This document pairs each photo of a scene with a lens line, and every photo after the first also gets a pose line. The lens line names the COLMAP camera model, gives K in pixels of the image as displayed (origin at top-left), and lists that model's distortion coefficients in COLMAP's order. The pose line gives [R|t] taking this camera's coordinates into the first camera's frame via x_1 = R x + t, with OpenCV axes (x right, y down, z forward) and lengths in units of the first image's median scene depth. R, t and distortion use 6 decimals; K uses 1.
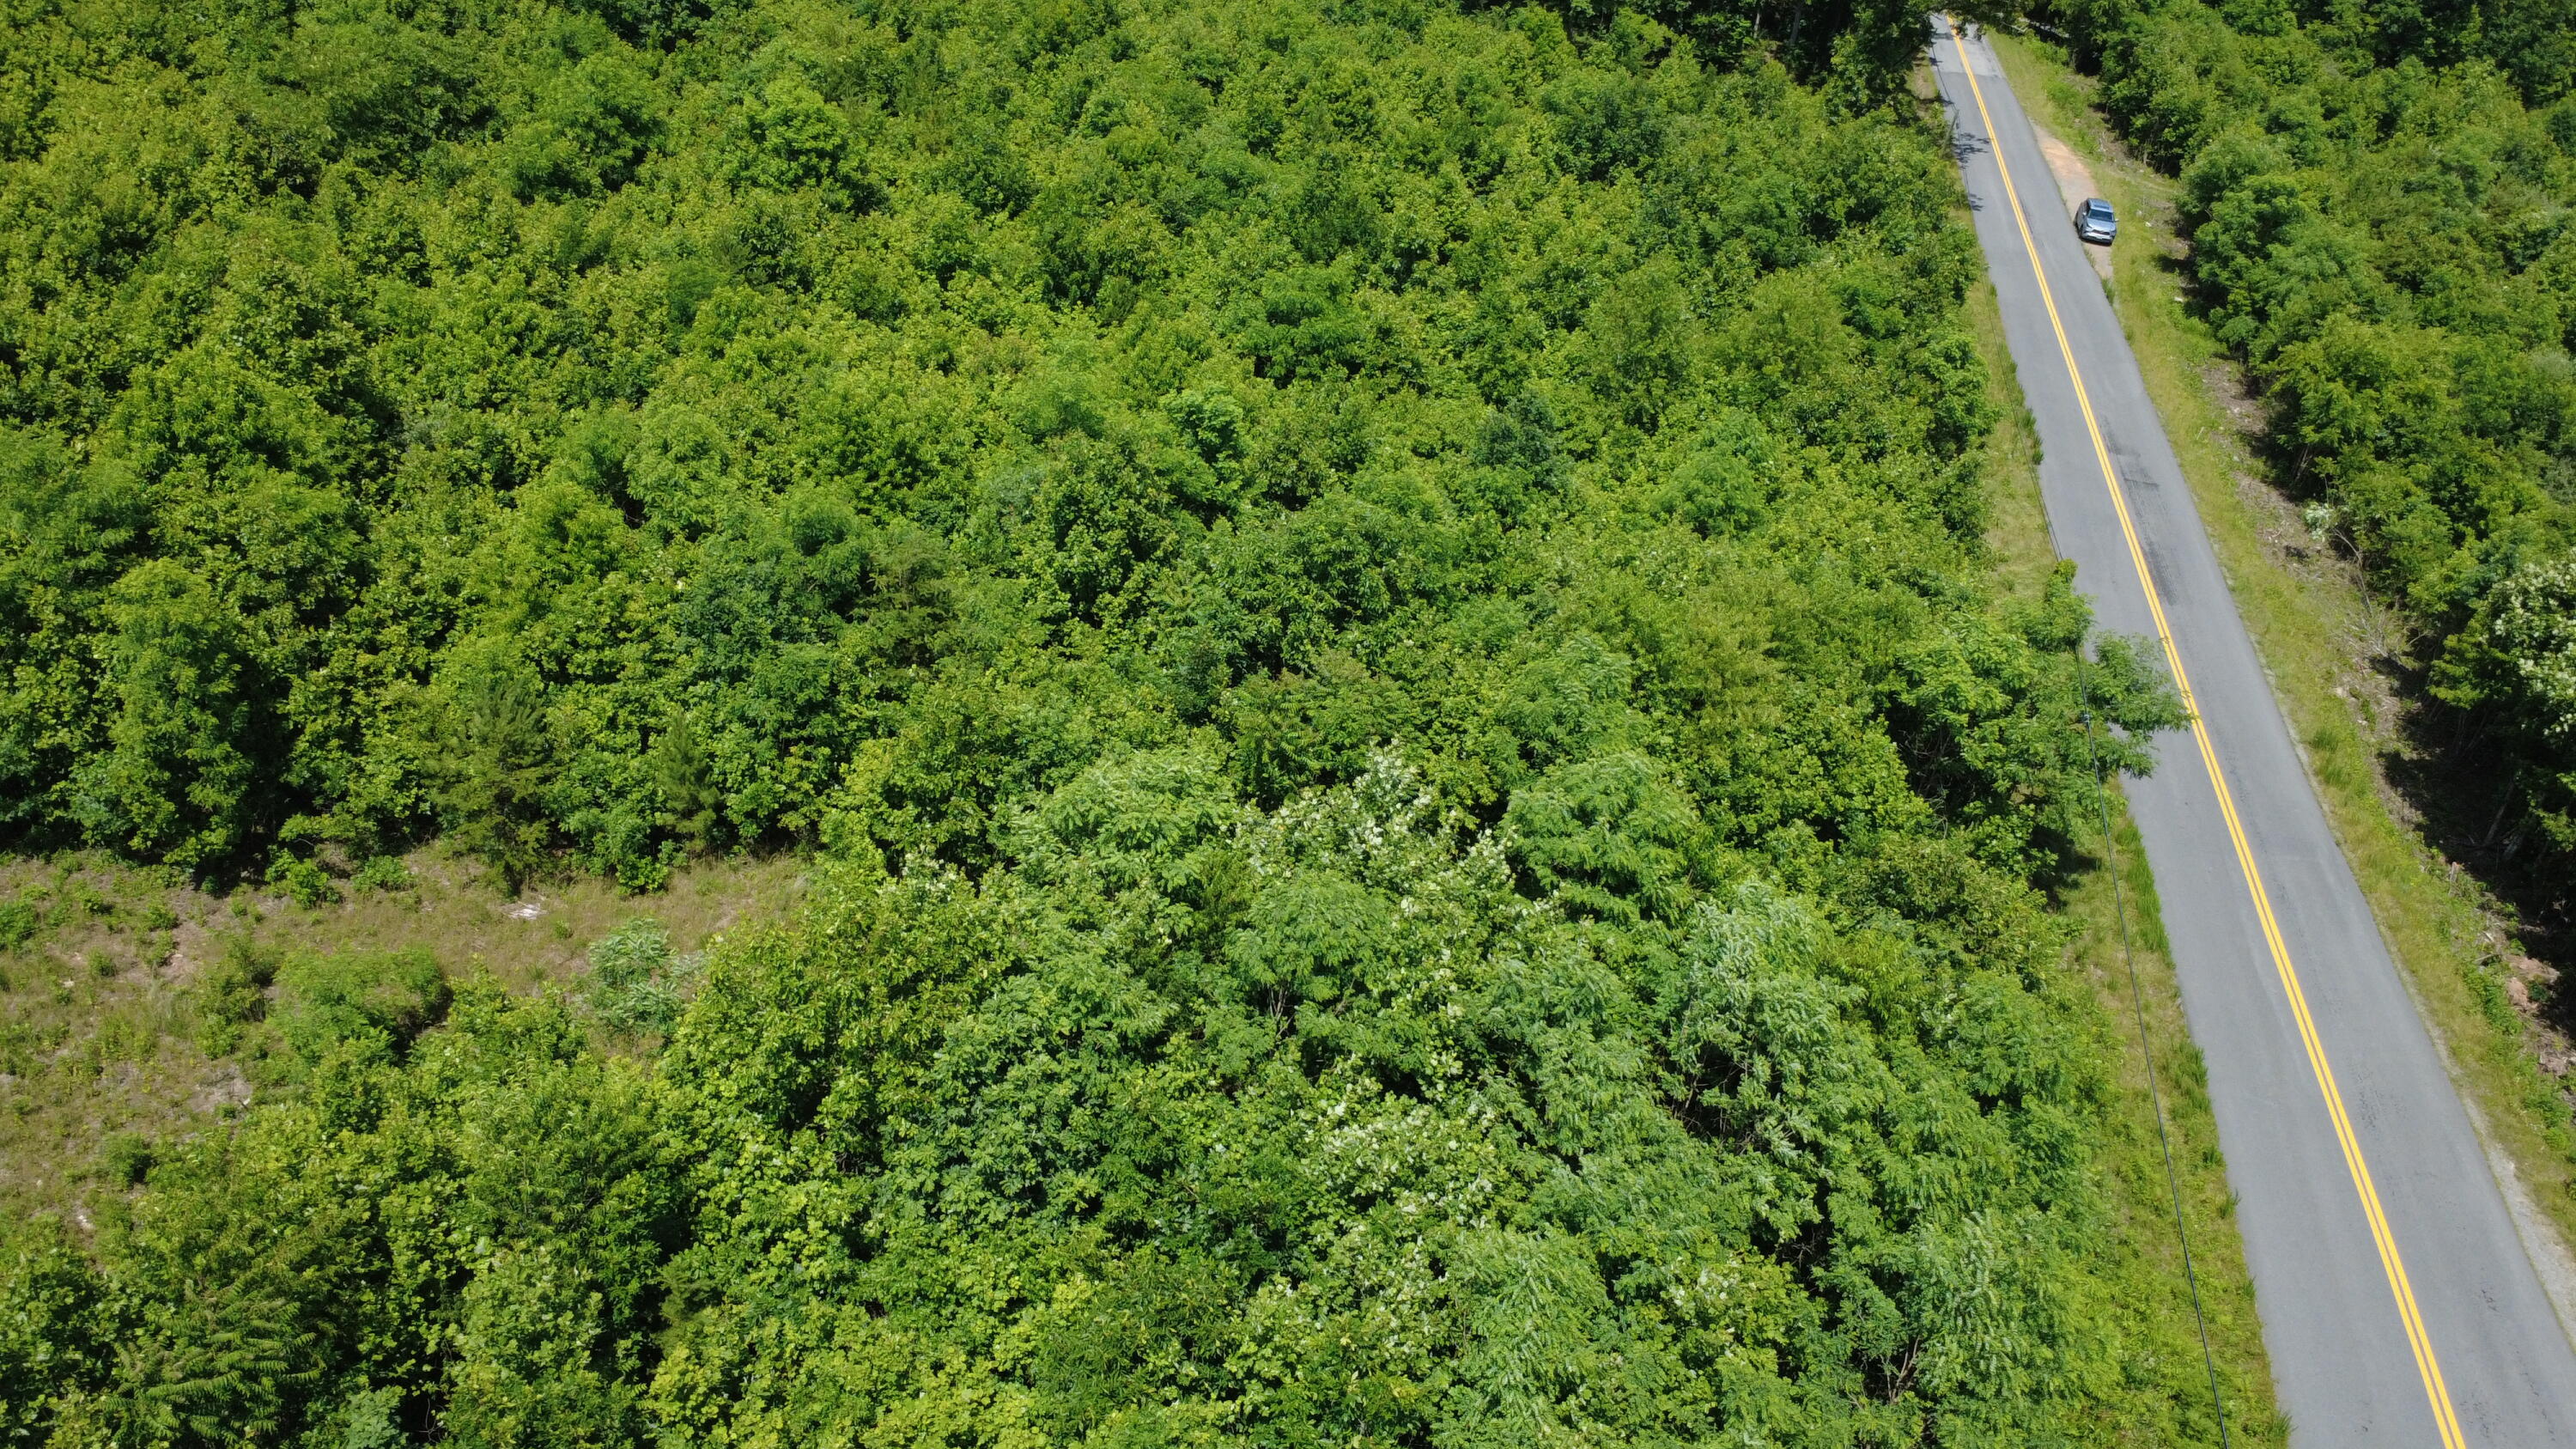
lens RADIAL K [[1885.0, 0, 1289.2], [0, 1885.0, 740.0], [0, 0, 1]] dist [0.000517, 0.005728]
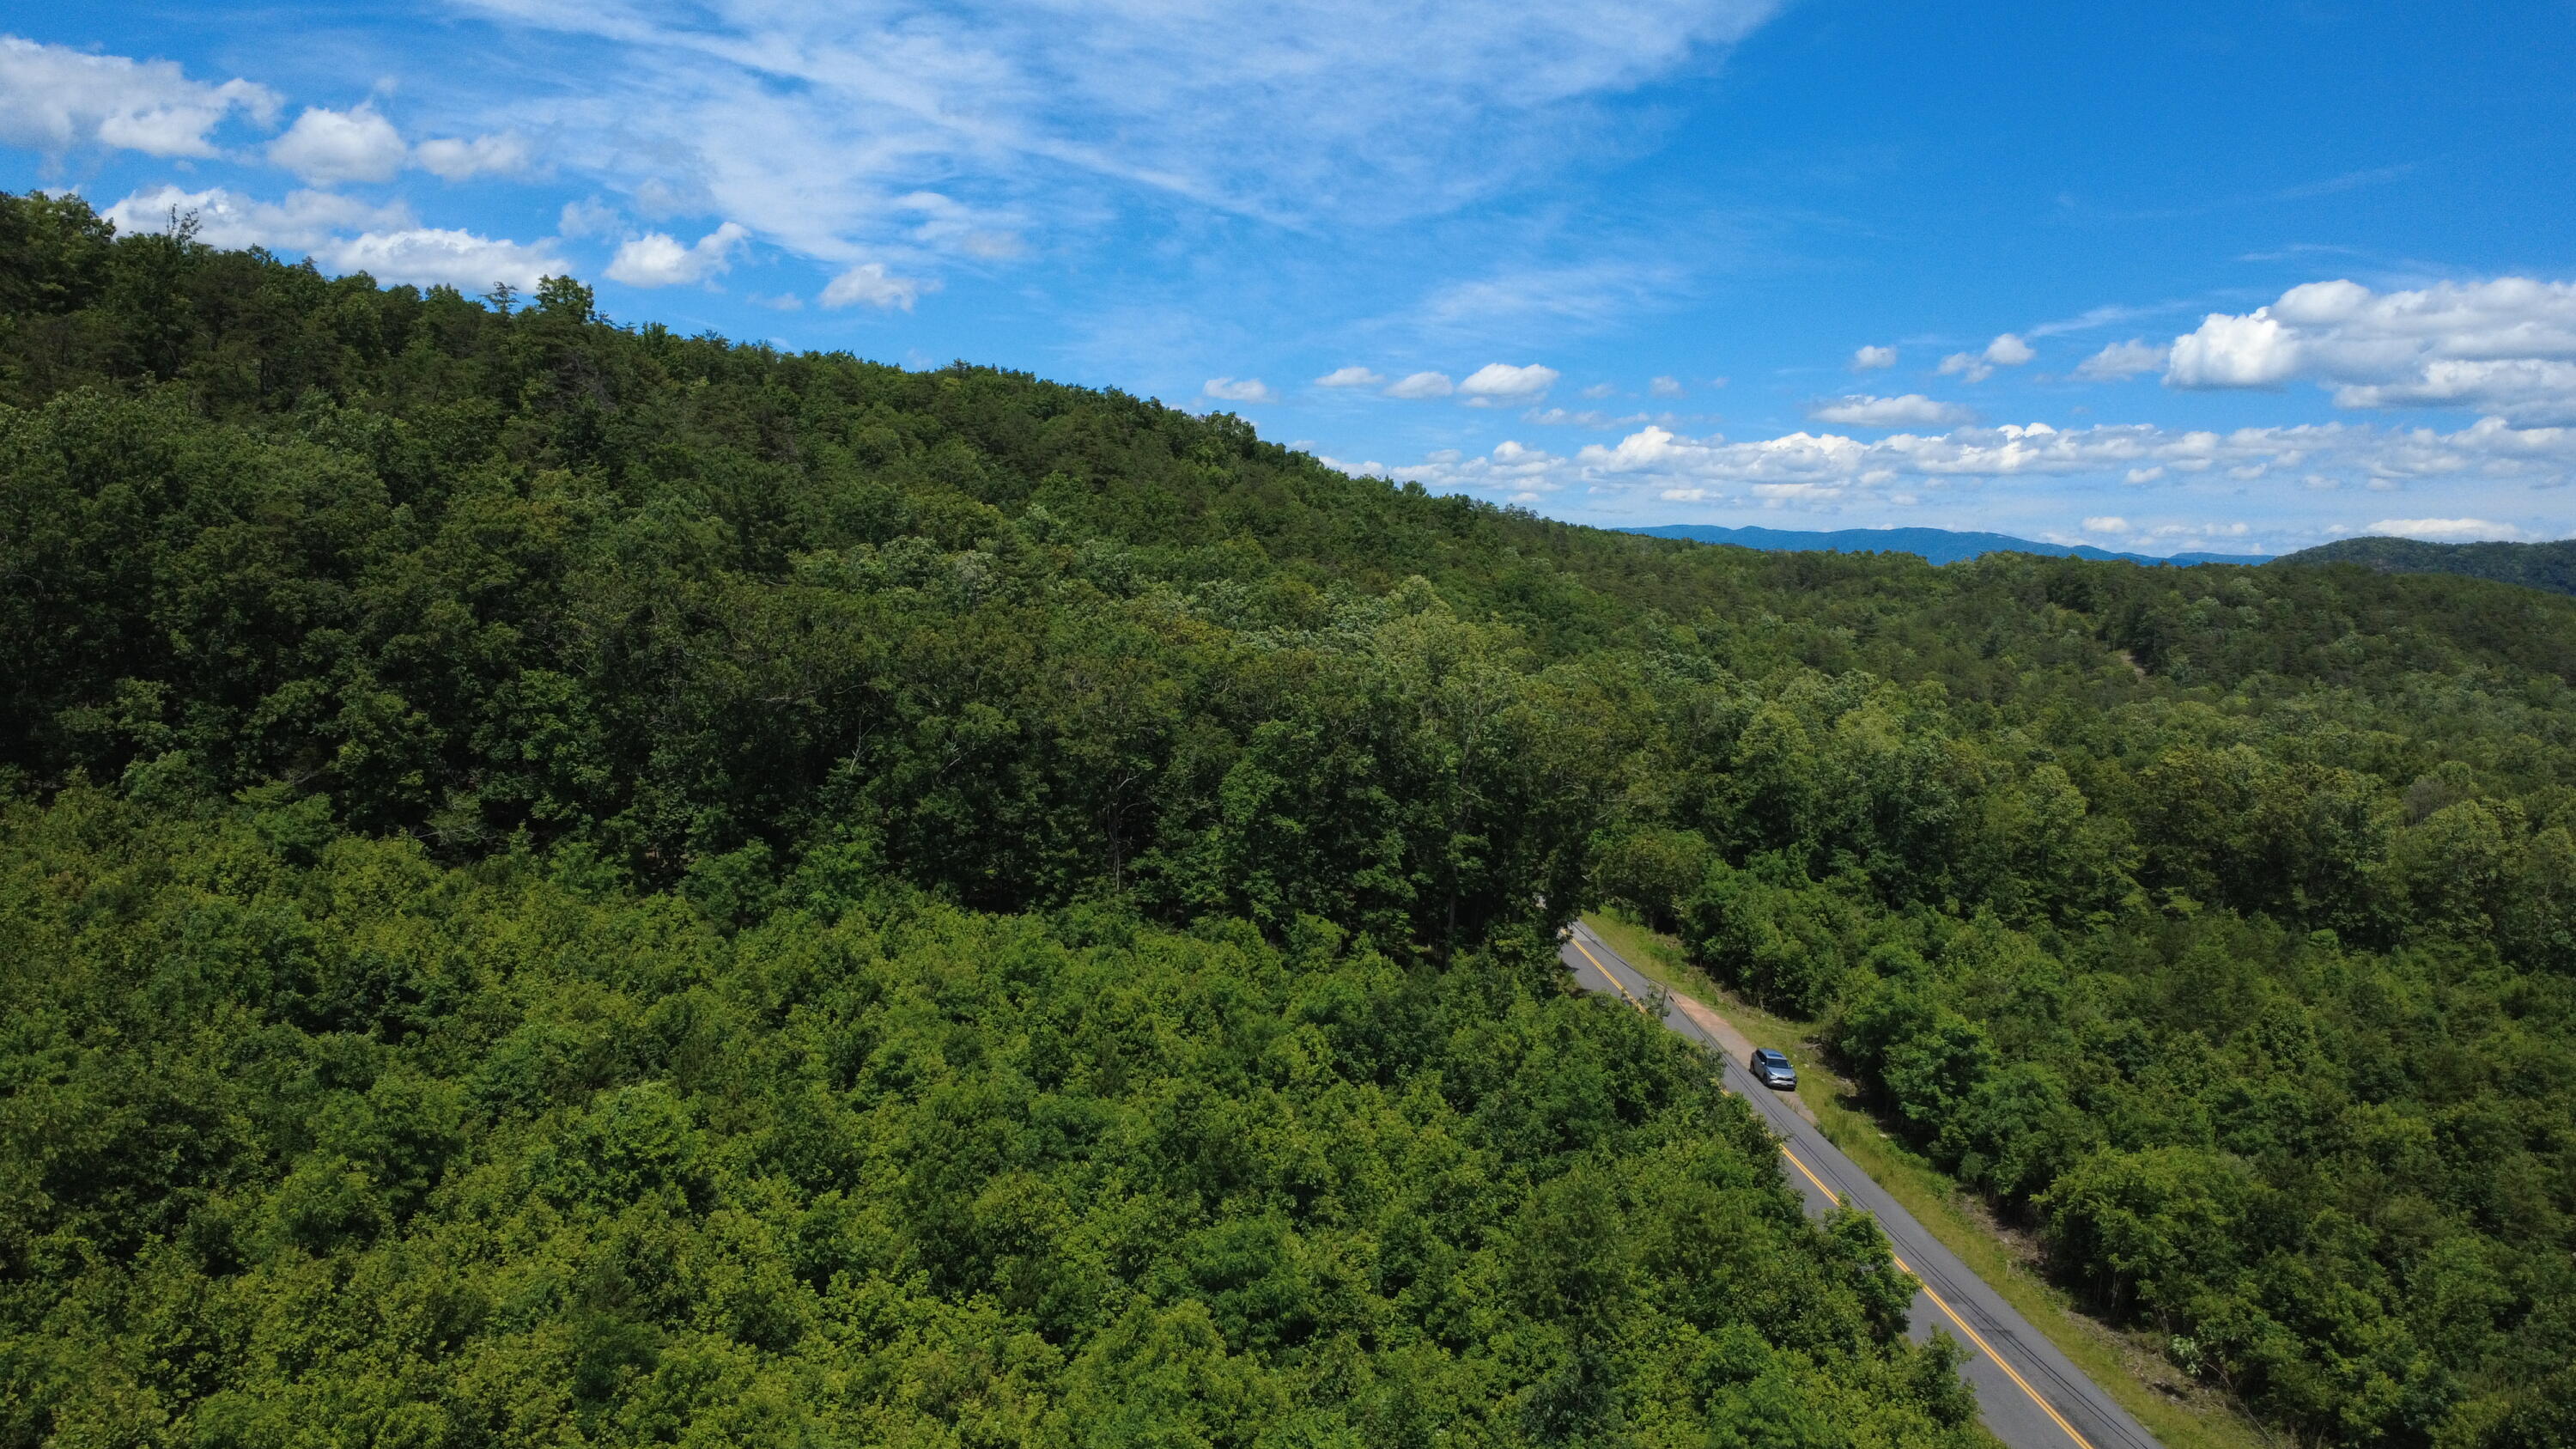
lens RADIAL K [[1885.0, 0, 1299.7], [0, 1885.0, 698.0], [0, 0, 1]] dist [0.000517, 0.005728]
pose [[0.957721, -0.036513, 0.285373, -0.209771], [0.161745, 0.888648, -0.429120, -0.076022], [-0.237928, 0.457135, 0.856982, 0.082104]]
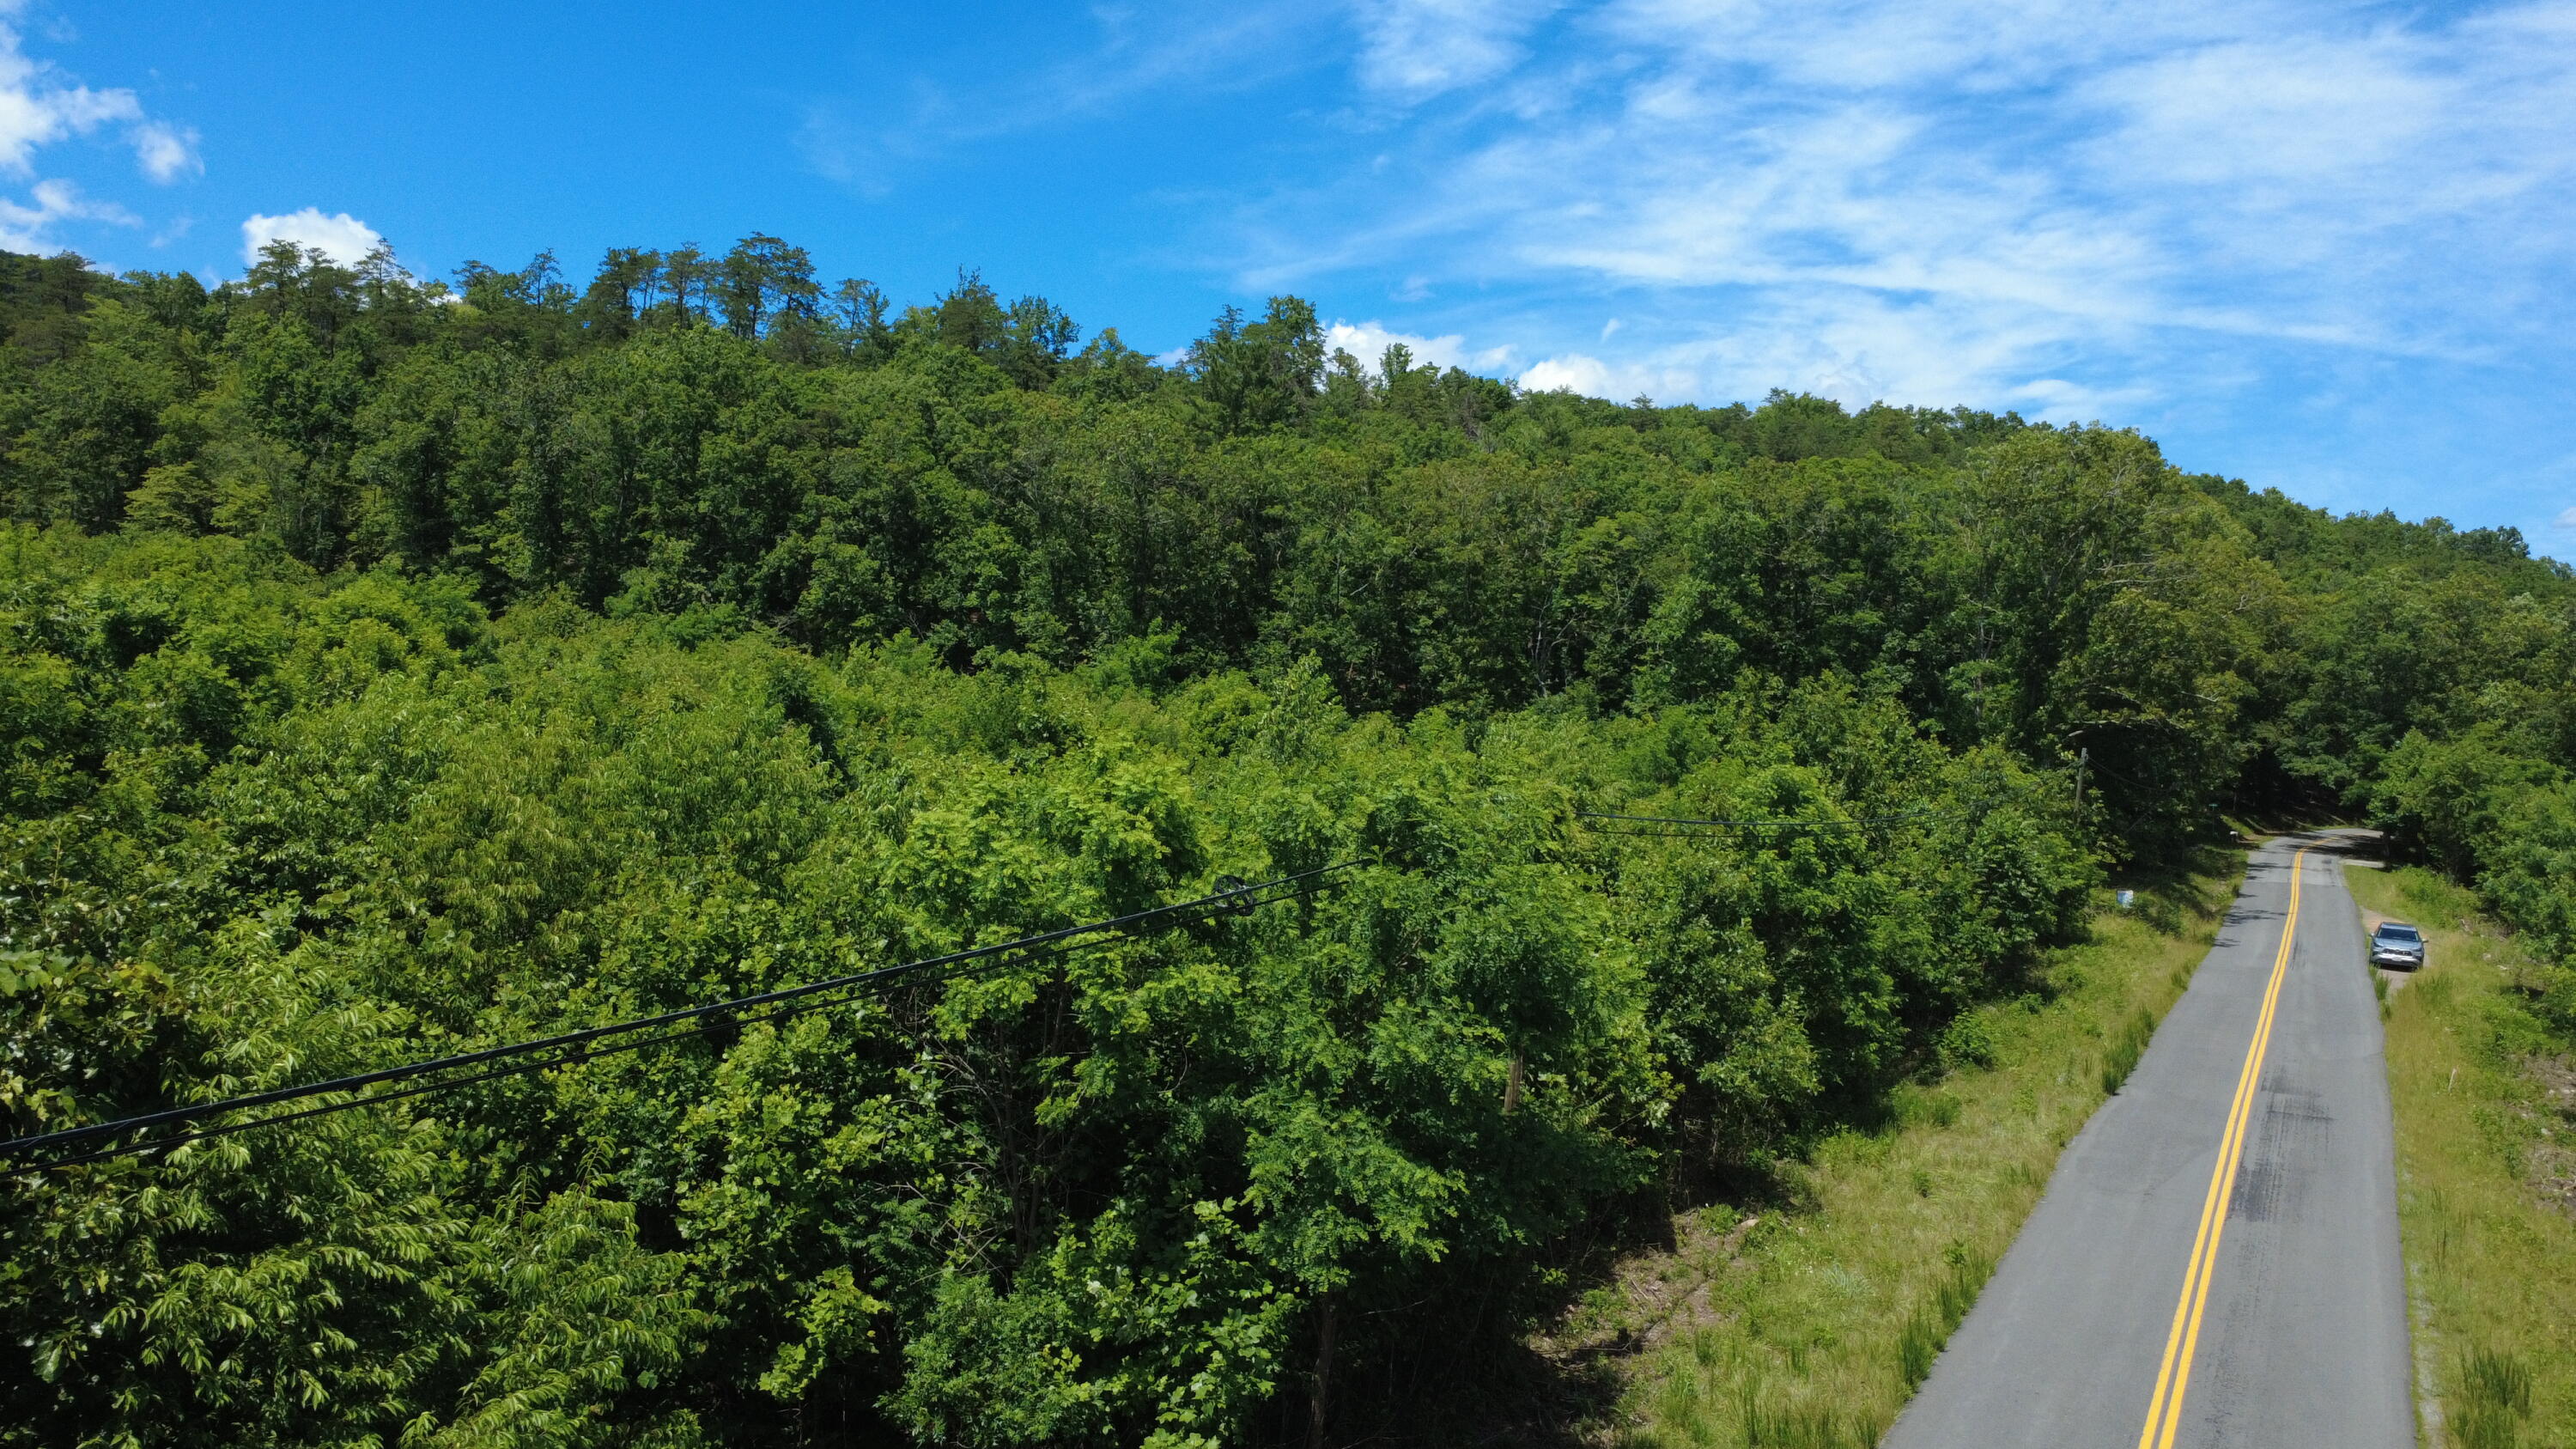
lens RADIAL K [[1885.0, 0, 1286.7], [0, 1885.0, 727.1], [0, 0, 1]] dist [0.000517, 0.005728]
pose [[0.961037, -0.048701, -0.272097, 0.371401], [-0.105317, 0.845600, -0.523325, 0.111037], [0.255572, 0.531591, 0.807523, 0.465801]]
